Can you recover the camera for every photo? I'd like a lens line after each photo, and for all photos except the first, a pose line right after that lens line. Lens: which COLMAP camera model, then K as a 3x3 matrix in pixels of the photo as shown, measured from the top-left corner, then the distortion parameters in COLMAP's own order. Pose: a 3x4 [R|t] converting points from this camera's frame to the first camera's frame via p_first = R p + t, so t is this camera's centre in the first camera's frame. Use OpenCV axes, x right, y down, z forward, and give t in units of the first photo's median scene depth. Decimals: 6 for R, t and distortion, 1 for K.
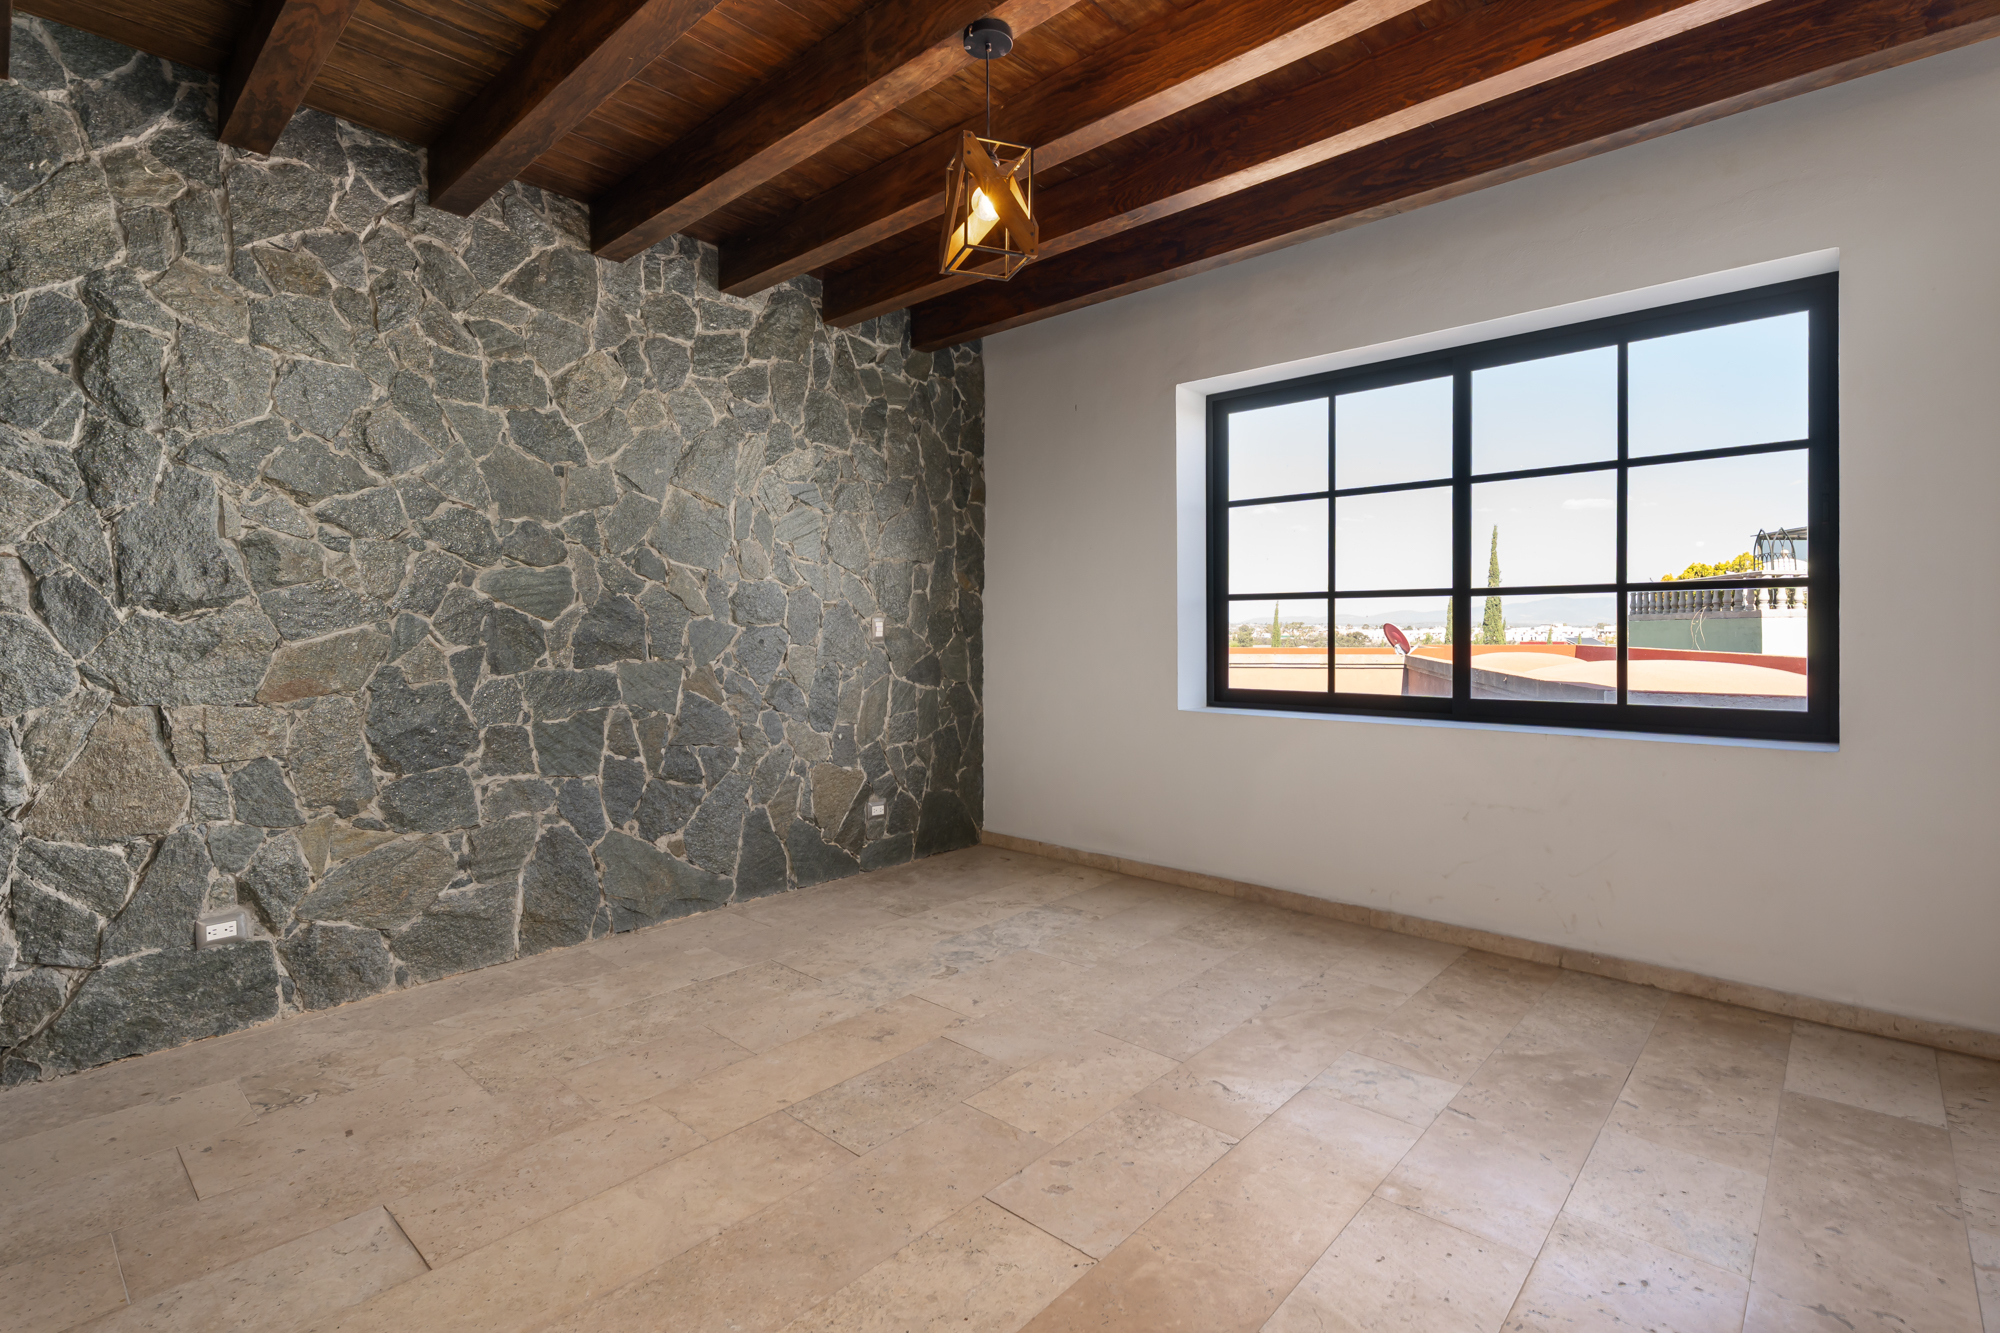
lens RADIAL K [[900.0, 0, 993.9], [0, 900.0, 649.3], [0, 0, 1]] dist [0.000843, 0.000113]
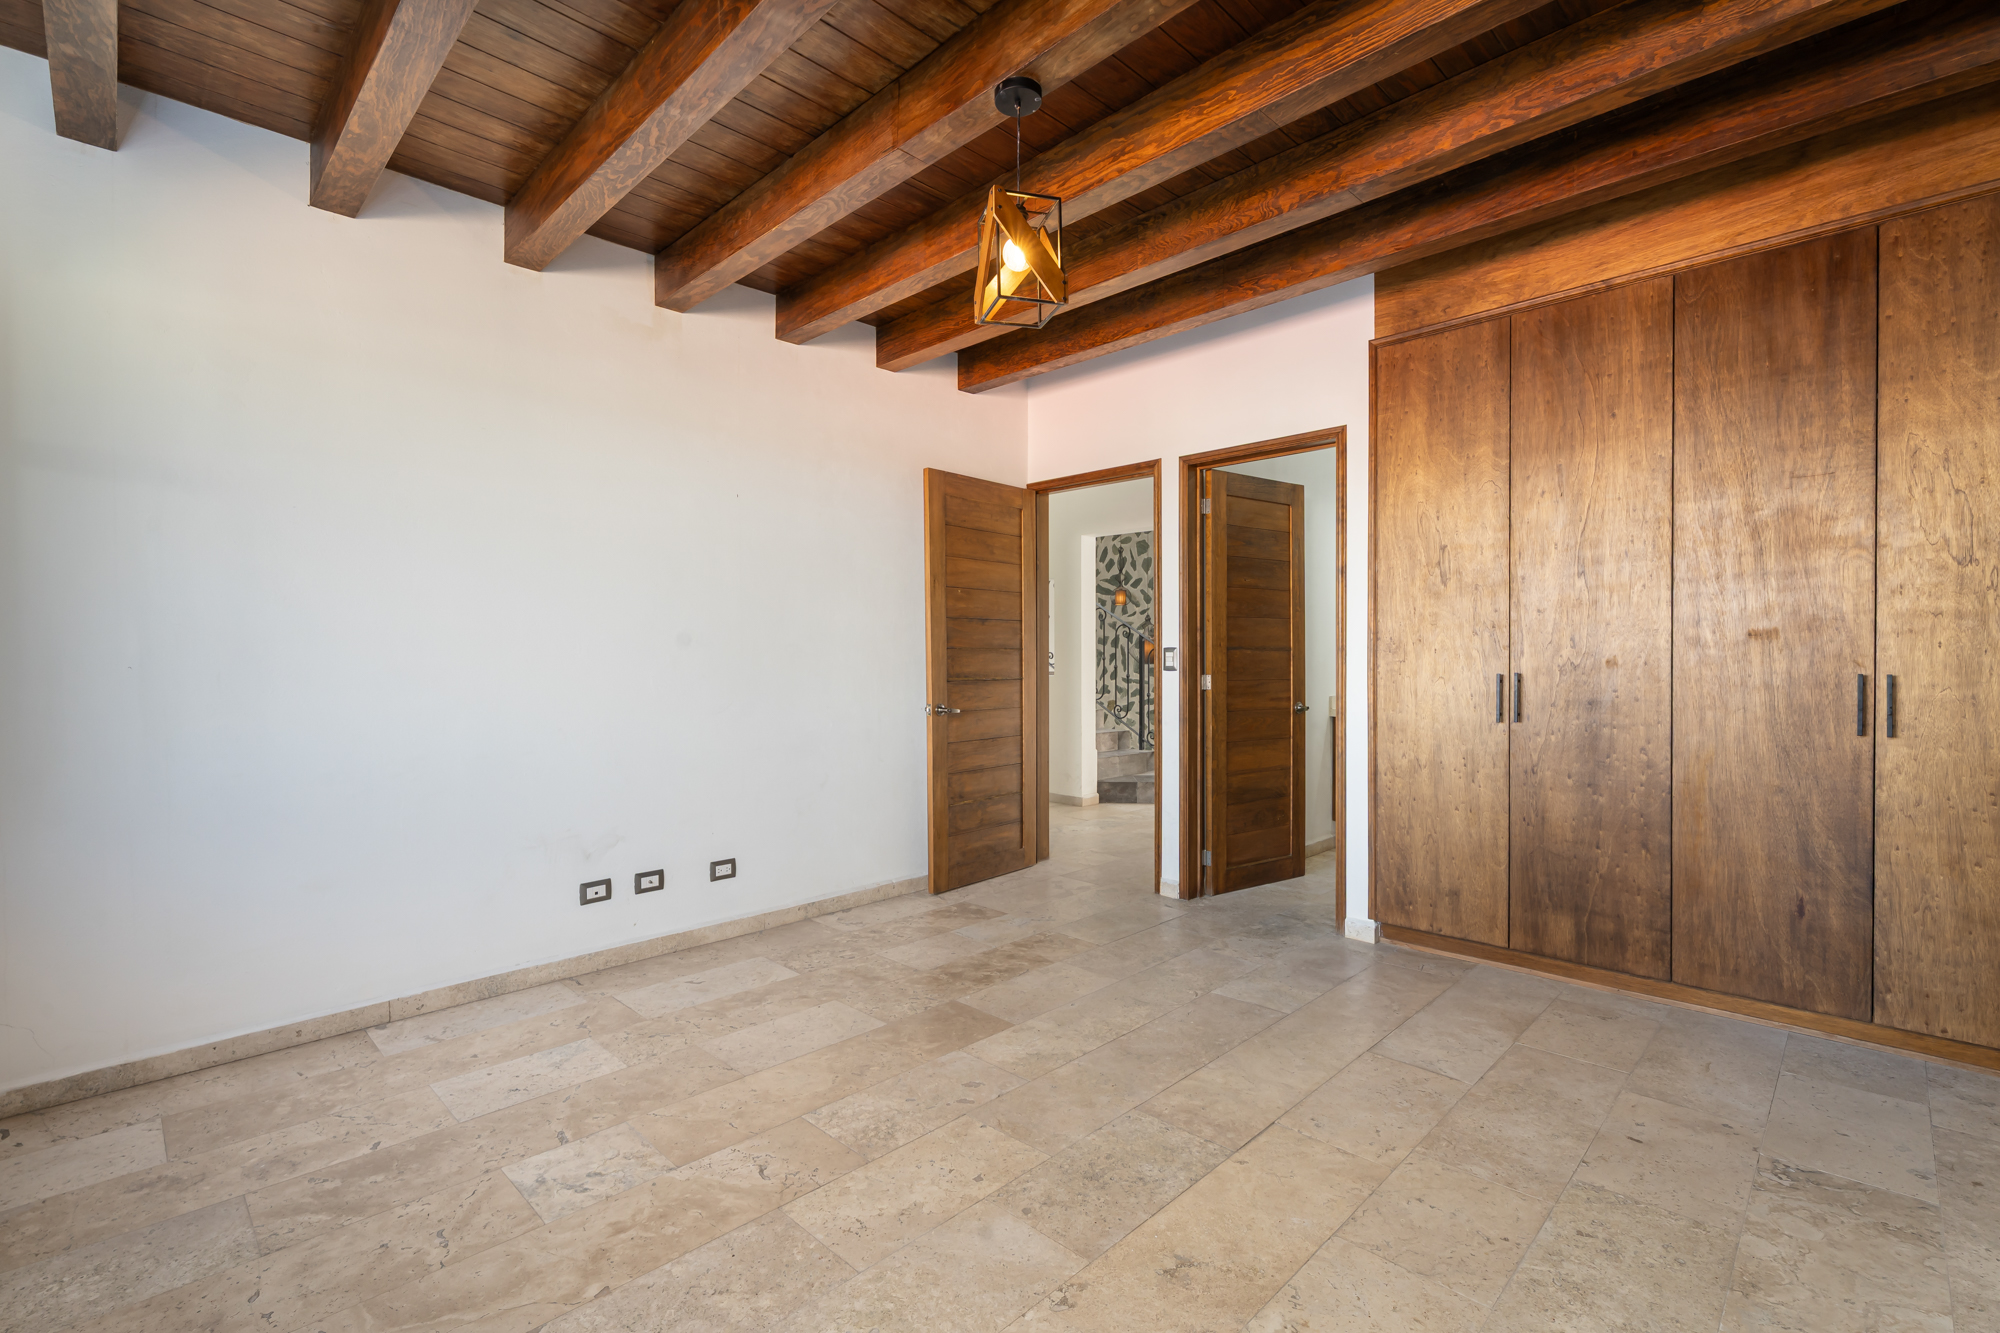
lens RADIAL K [[900.0, 0, 997.3], [0, 900.0, 664.8], [0, 0, 1]] dist [0.000843, 0.000113]
pose [[-0.998810, 0.005377, 0.048471, -0.026244], [0.006742, 0.999584, 0.028049, -0.044899], [-0.048300, 0.028343, -0.998431, 1.860352]]
